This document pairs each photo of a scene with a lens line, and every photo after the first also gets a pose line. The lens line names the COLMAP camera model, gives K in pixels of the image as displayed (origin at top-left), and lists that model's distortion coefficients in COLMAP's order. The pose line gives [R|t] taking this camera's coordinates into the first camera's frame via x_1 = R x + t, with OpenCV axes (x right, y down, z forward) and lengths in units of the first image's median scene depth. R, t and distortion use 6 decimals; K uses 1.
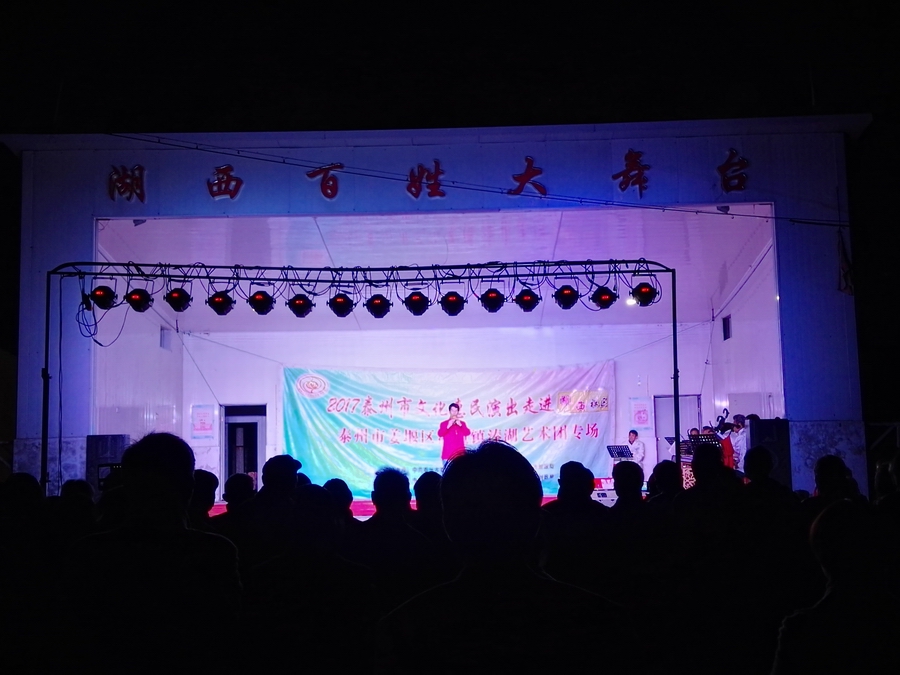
lens RADIAL K [[1262.0, 0, 441.9], [0, 1262.0, 333.3], [0, 0, 1]] dist [0.050238, 0.000000]
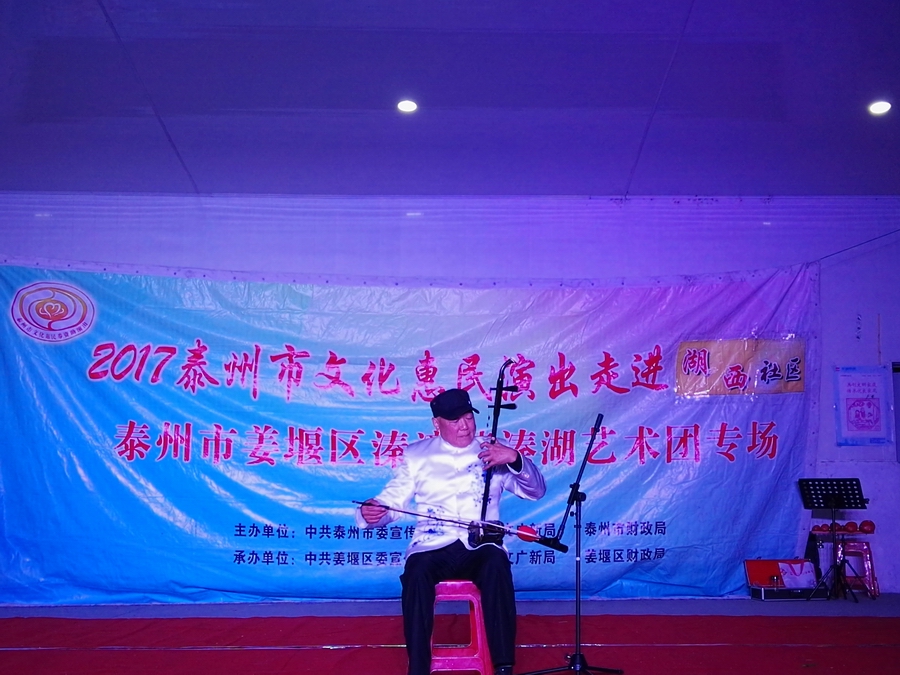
lens RADIAL K [[1262.0, 0, 471.6], [0, 1262.0, 355.6], [0, 0, 1]] dist [0.050238, 0.000000]
pose [[0.998549, 0.022879, 0.048748, 0.007609], [-0.021351, 0.999272, -0.031623, 0.065097], [-0.049436, 0.030536, 0.998310, 0.606591]]
